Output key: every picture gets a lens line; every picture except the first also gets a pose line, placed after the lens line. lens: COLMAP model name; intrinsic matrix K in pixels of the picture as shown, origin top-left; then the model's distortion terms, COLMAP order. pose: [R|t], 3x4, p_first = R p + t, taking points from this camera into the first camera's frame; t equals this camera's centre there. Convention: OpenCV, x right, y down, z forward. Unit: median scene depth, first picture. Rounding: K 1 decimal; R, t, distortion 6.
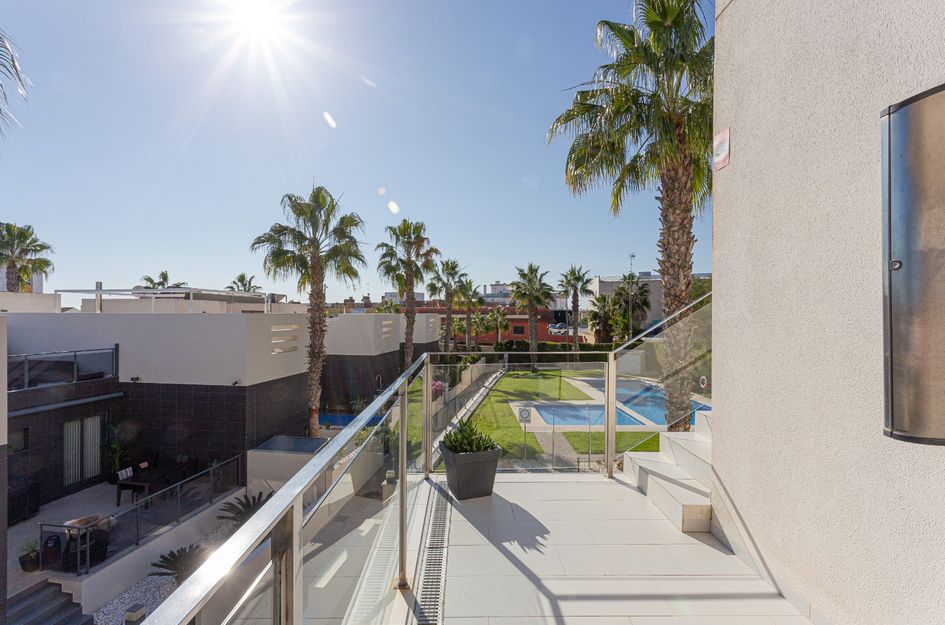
lens RADIAL K [[463.2, 0, 472.5], [0, 463.2, 312.5], [0, 0, 1]] dist [-0.045797, 0.030488]
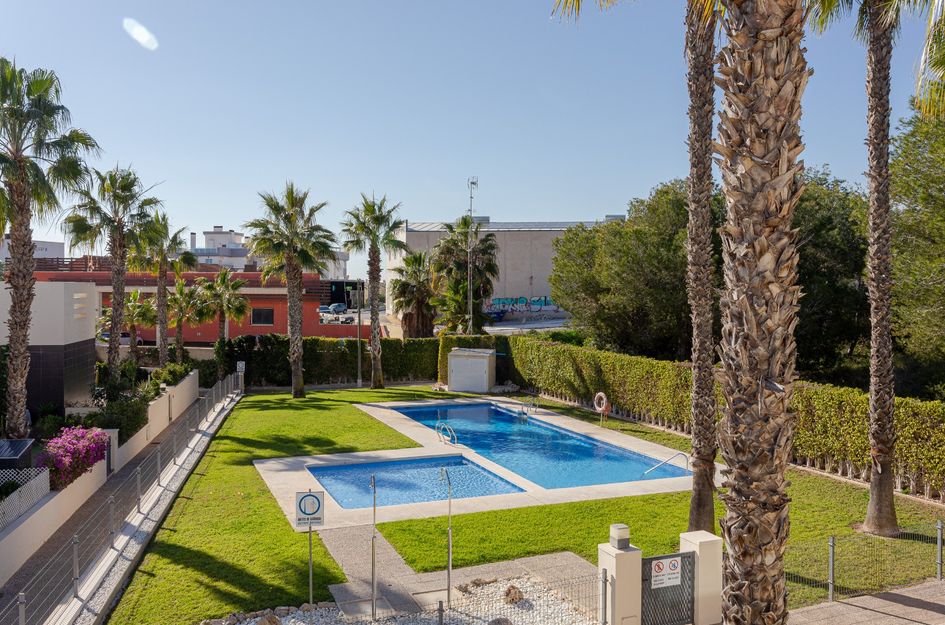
lens RADIAL K [[787.8, 0, 472.5], [0, 787.8, 312.5], [0, 0, 1]] dist [0.046519, -0.130064]
pose [[0.932545, -0.007494, 0.360975, -0.004623], [-0.004417, 0.999473, 0.032158, 0.005412], [-0.361026, -0.031583, 0.932021, 0.100643]]
